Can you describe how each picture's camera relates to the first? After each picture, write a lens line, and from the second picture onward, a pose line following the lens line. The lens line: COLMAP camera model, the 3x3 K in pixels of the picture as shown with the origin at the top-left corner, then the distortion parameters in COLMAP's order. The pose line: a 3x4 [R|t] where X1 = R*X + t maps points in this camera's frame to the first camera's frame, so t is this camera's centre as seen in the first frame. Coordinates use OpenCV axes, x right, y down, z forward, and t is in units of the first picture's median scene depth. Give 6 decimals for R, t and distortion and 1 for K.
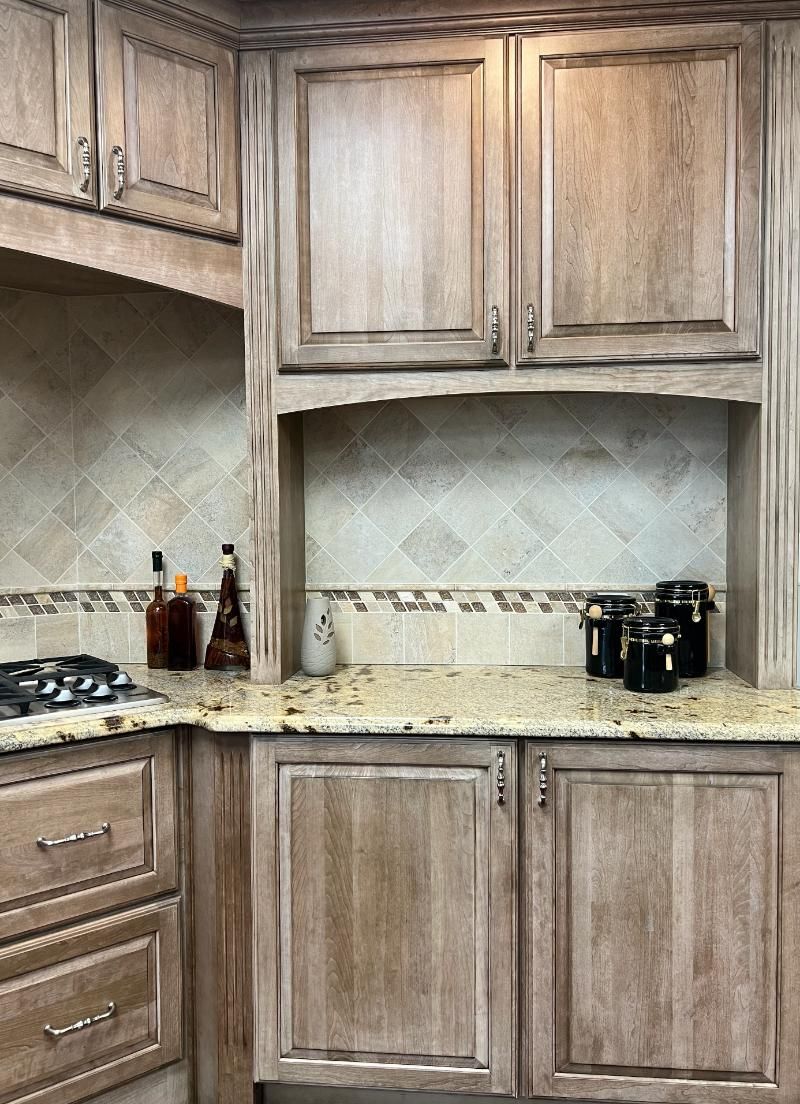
lens RADIAL K [[799.3, 0, 400.0], [0, 799.3, 552.0], [0, 0, 1]] dist [0.038354, -0.097109]
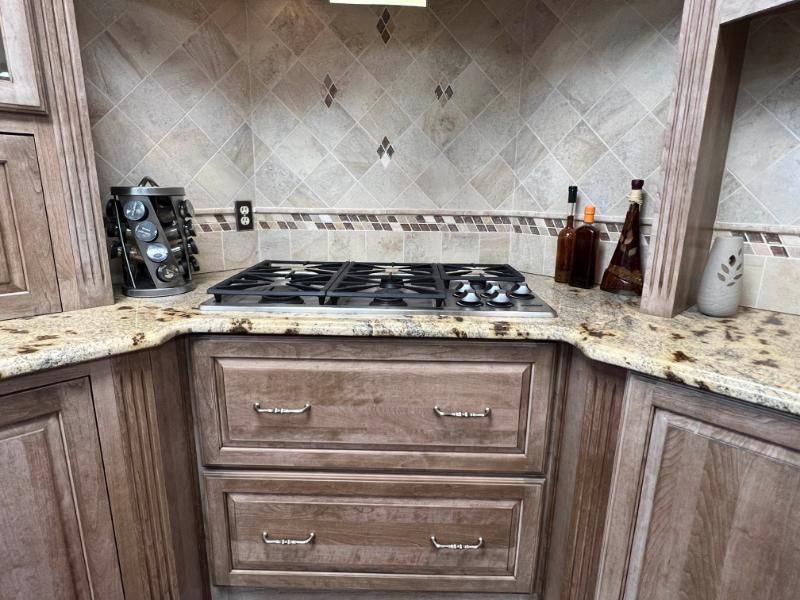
lens RADIAL K [[505.9, 0, 386.6], [0, 505.9, 305.8], [0, 0, 1]] dist [0.005980, -0.000514]
pose [[0.782115, 0.174113, -0.598315, -0.055334], [-0.047579, 0.974053, 0.221260, 0.027558], [0.621315, -0.144584, 0.770106, 0.319339]]
